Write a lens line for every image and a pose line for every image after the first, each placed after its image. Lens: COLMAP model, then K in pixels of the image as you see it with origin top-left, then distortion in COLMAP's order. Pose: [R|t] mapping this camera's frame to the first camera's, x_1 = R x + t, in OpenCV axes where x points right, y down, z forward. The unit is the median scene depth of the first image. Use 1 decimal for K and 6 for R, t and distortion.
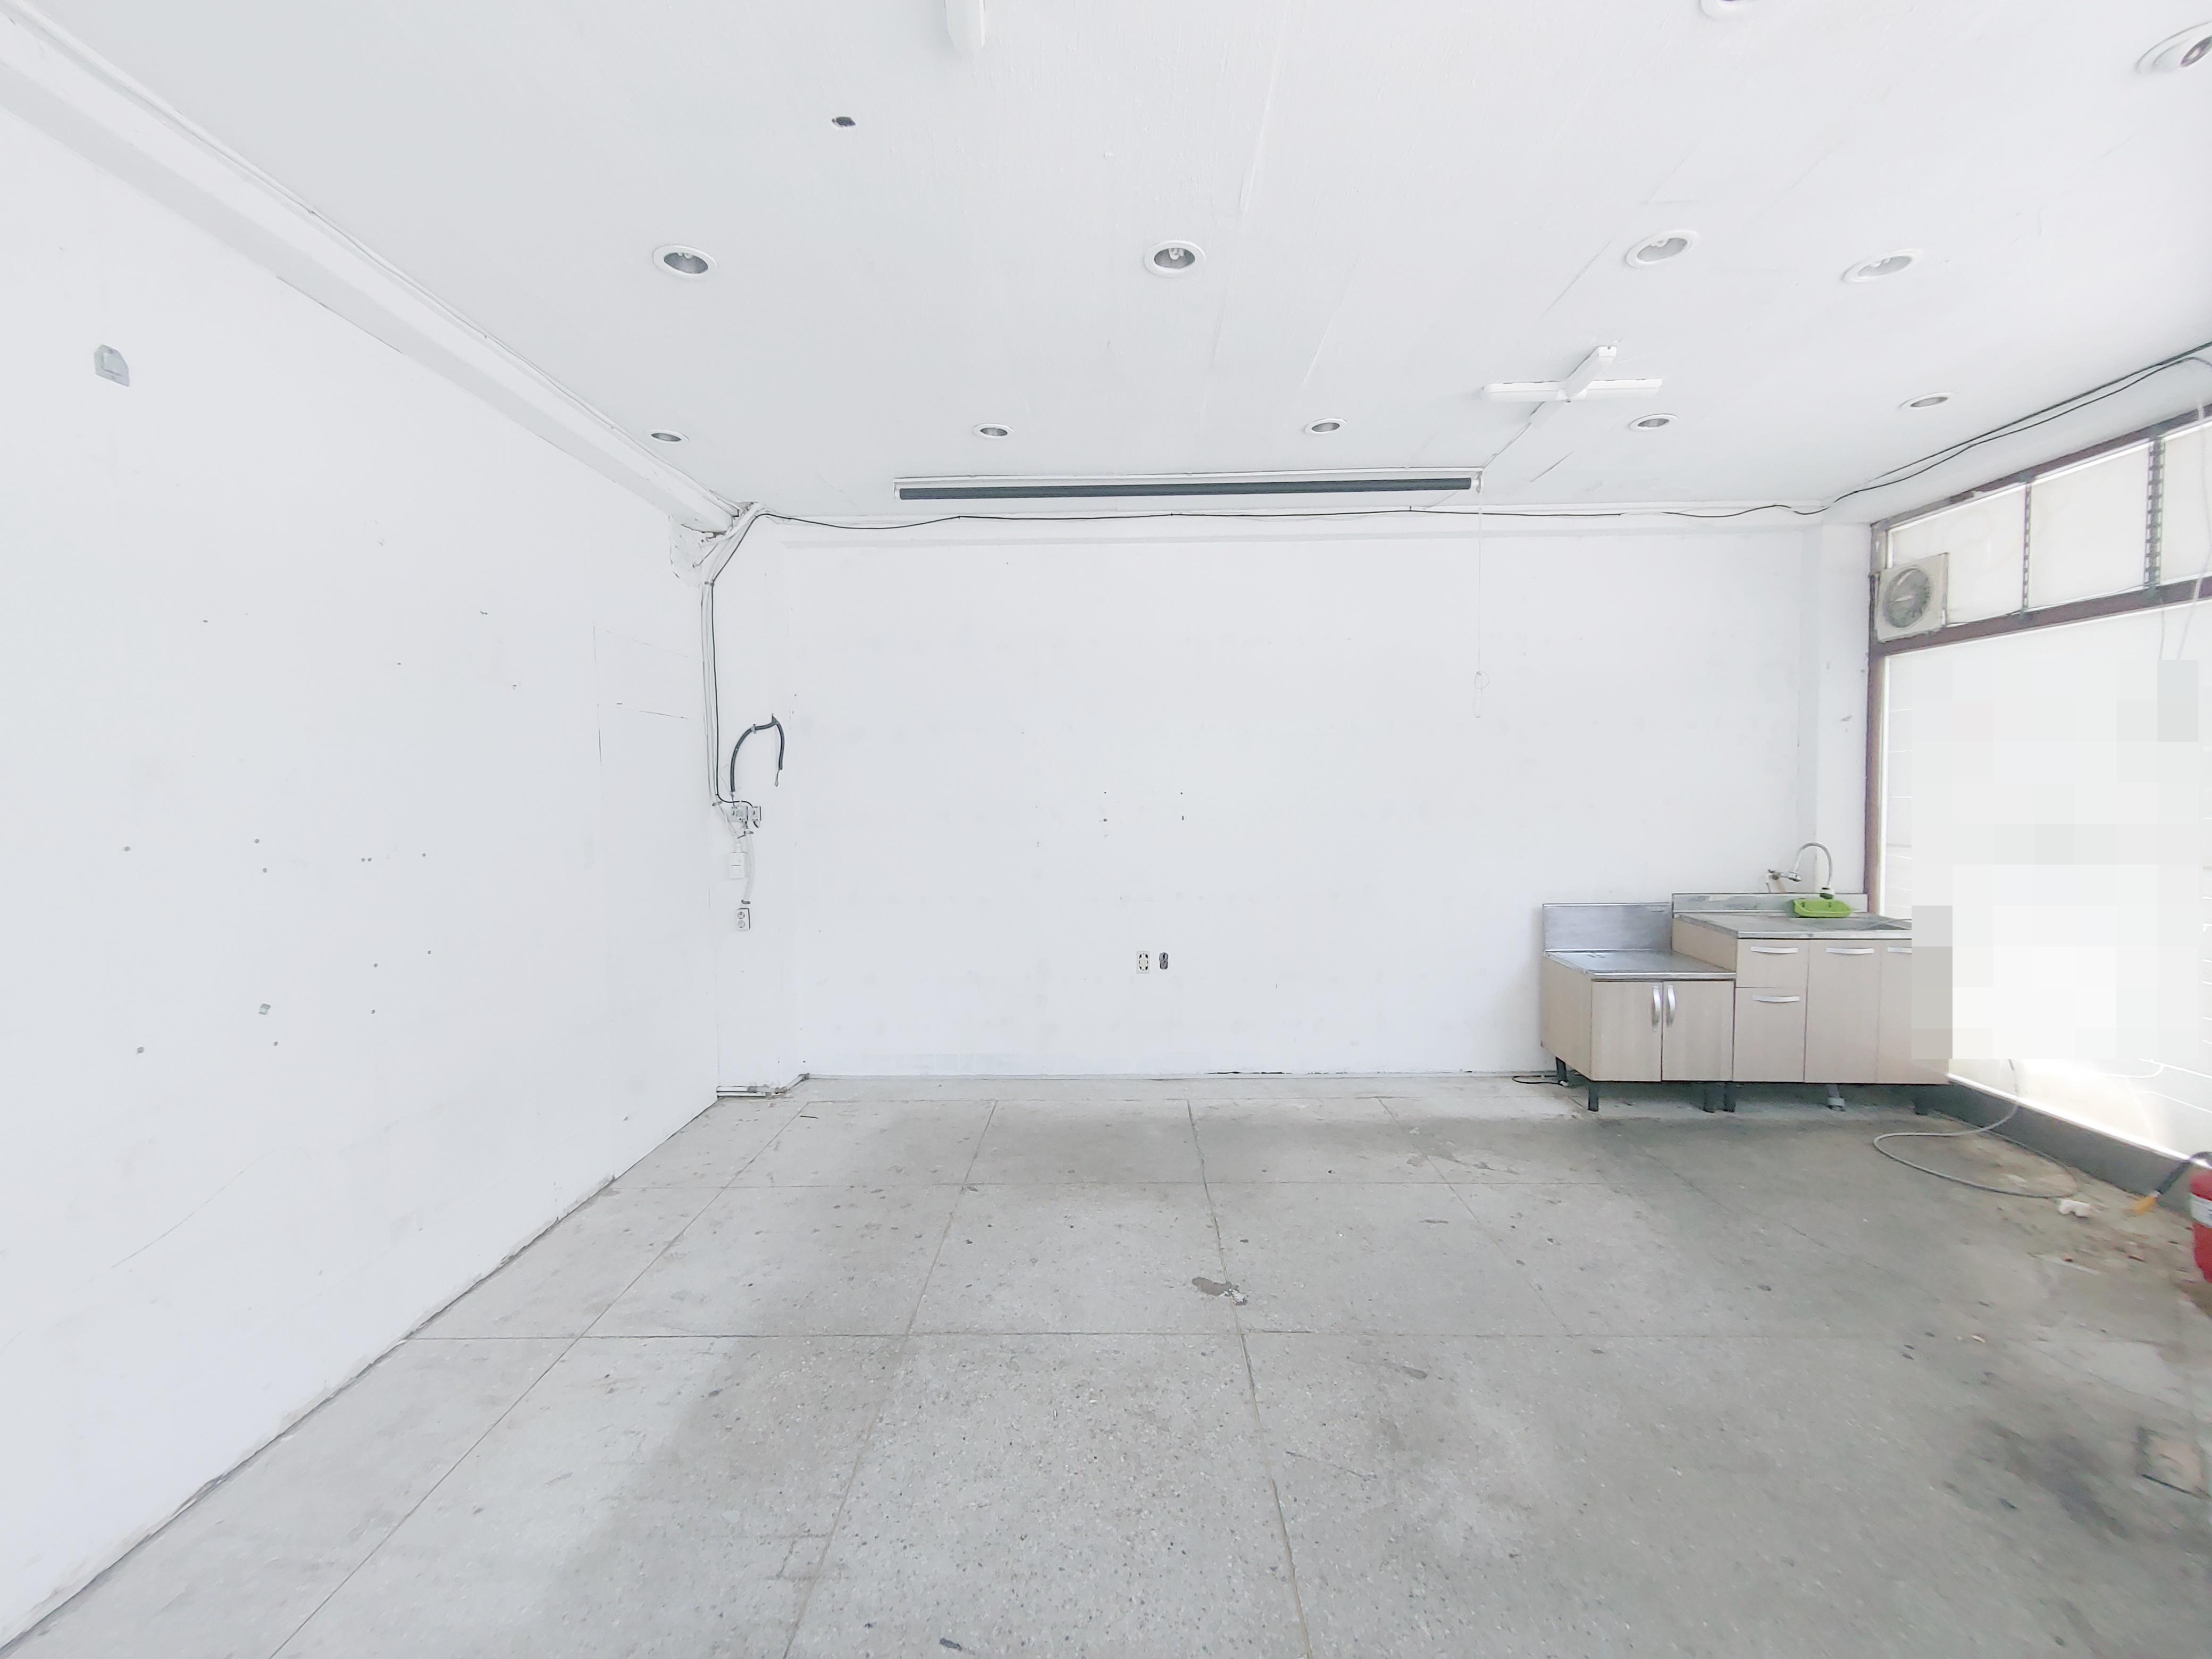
lens RADIAL K [[941.1, 0, 1104.1], [0, 941.1, 831.3], [0, 0, 1]] dist [-0.000836, 0.001173]
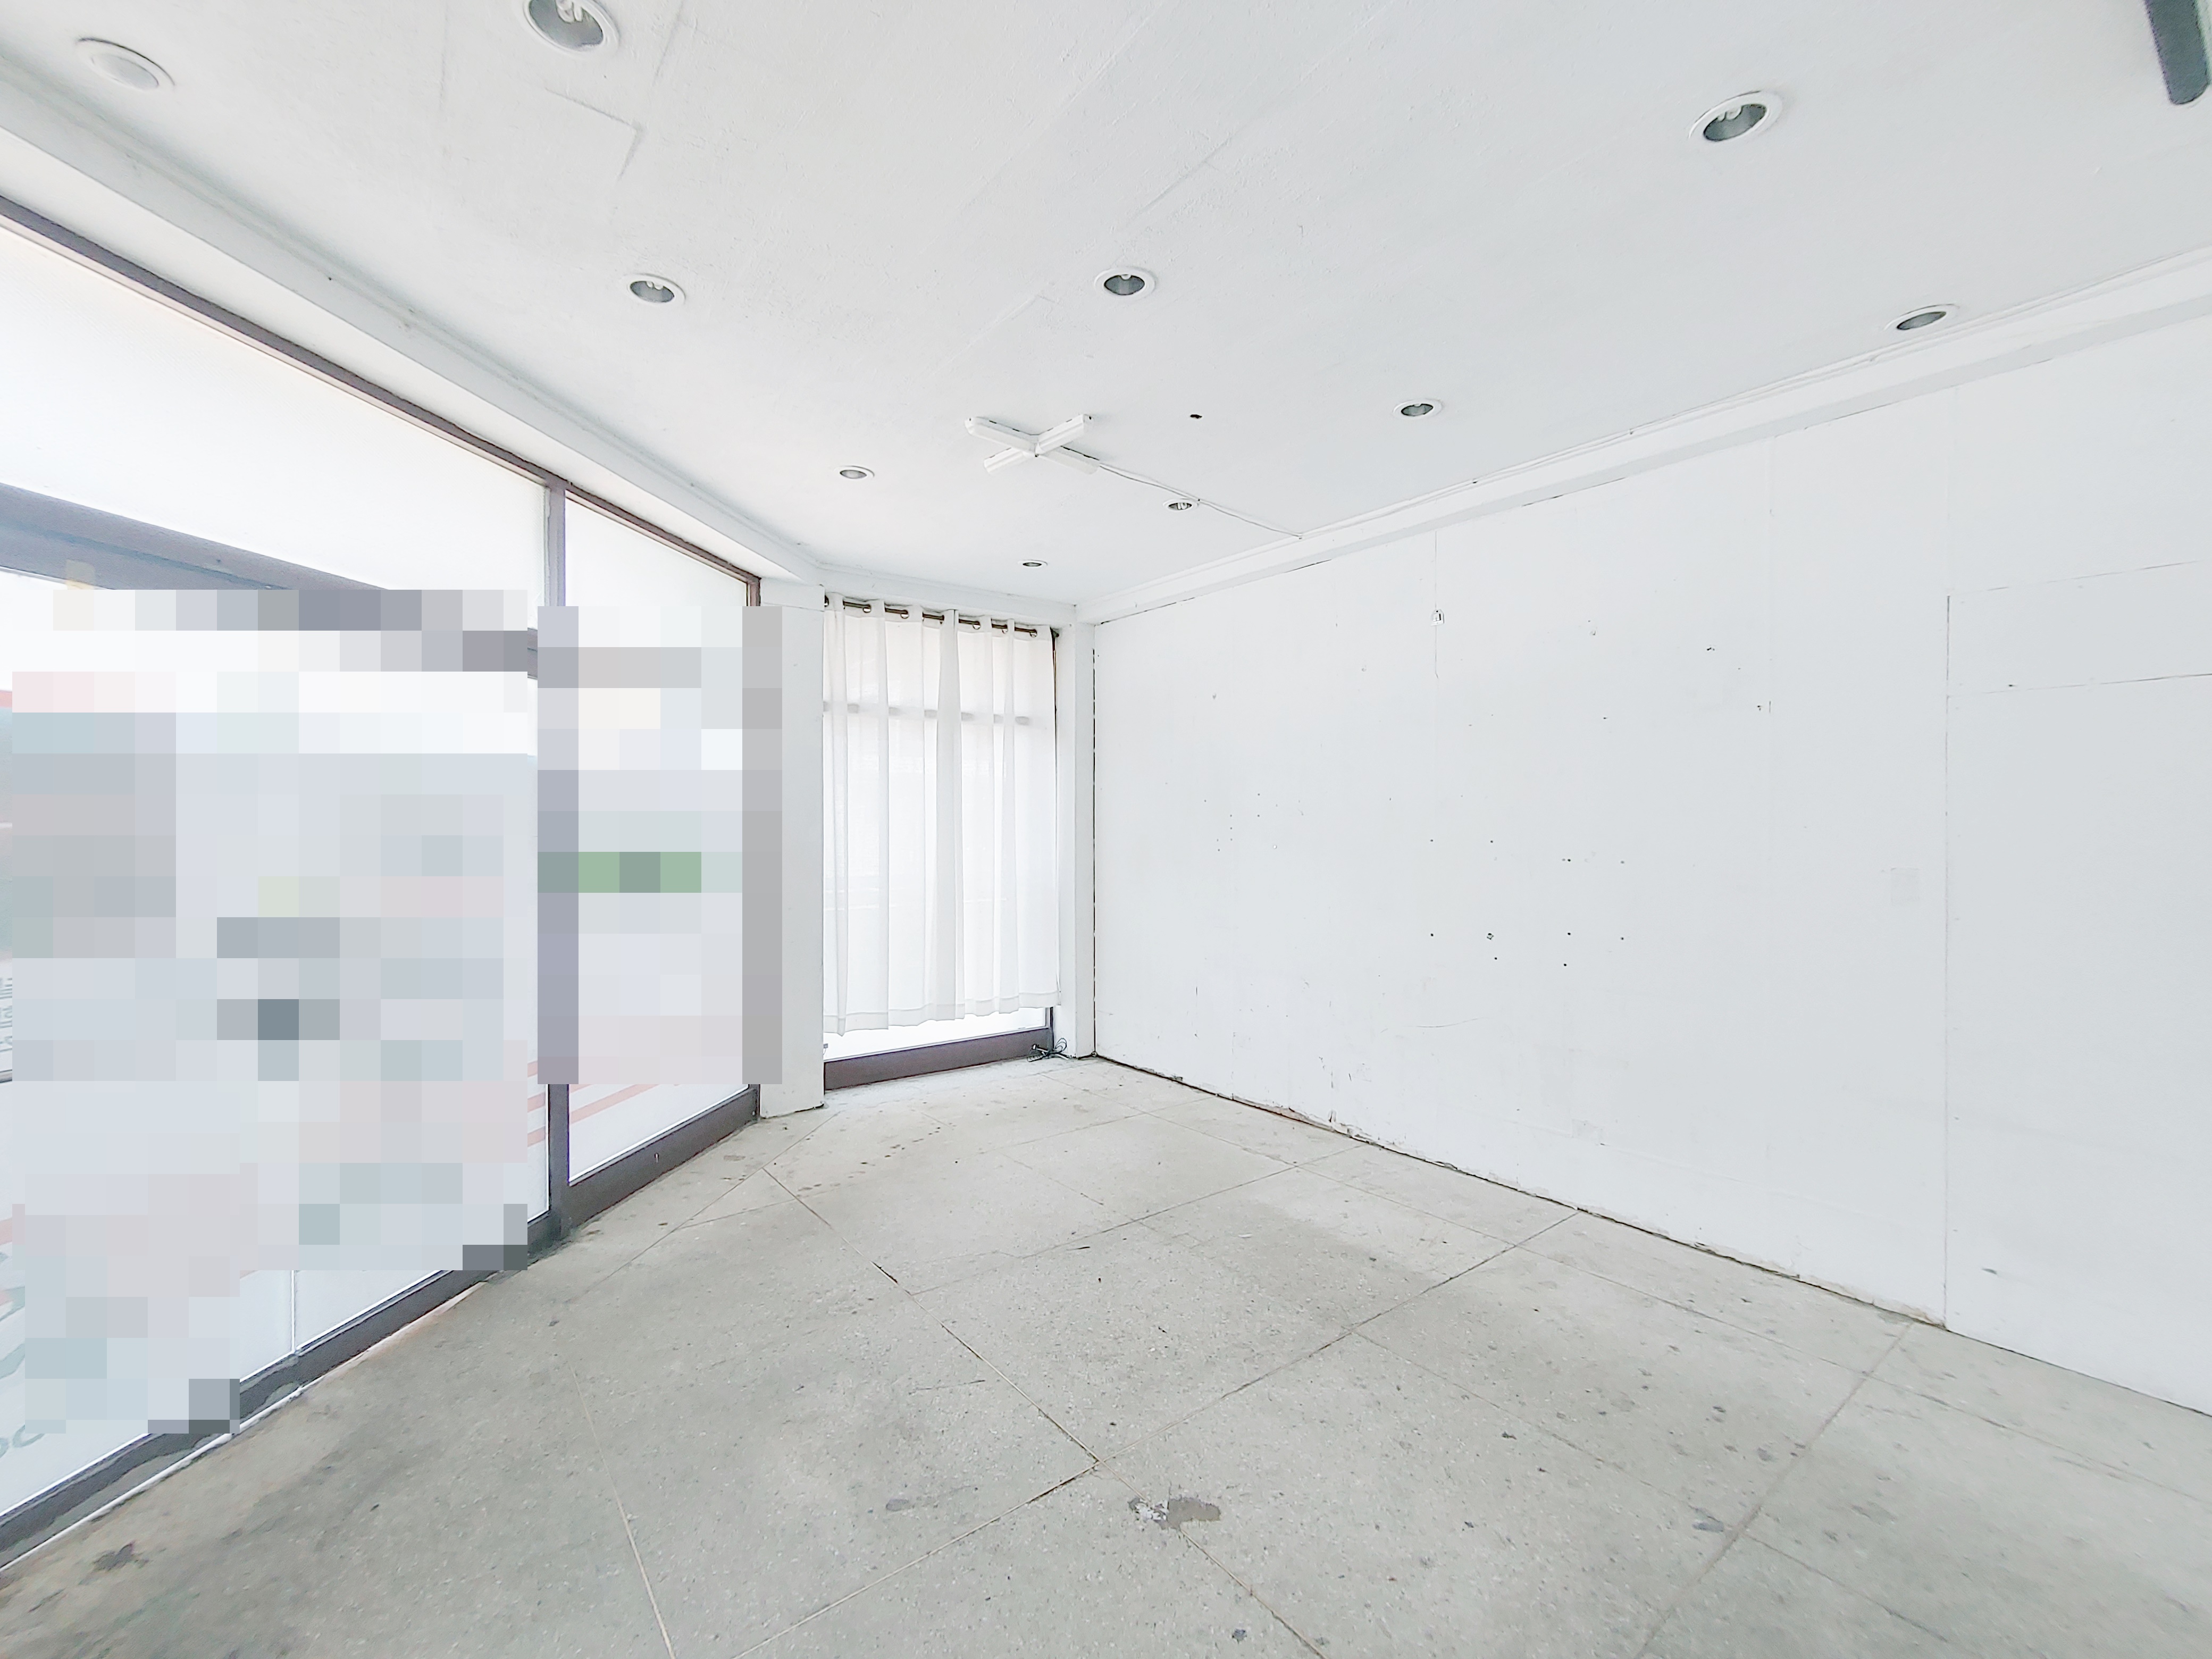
lens RADIAL K [[941.1, 0, 1096.6], [0, 941.1, 824.0], [0, 0, 1]] dist [-0.000836, 0.001173]
pose [[-0.789094, 0.013292, -0.614129, 0.439233], [-0.017067, 0.998905, 0.043550, -0.047943], [0.614035, 0.044846, -0.788004, 1.094559]]
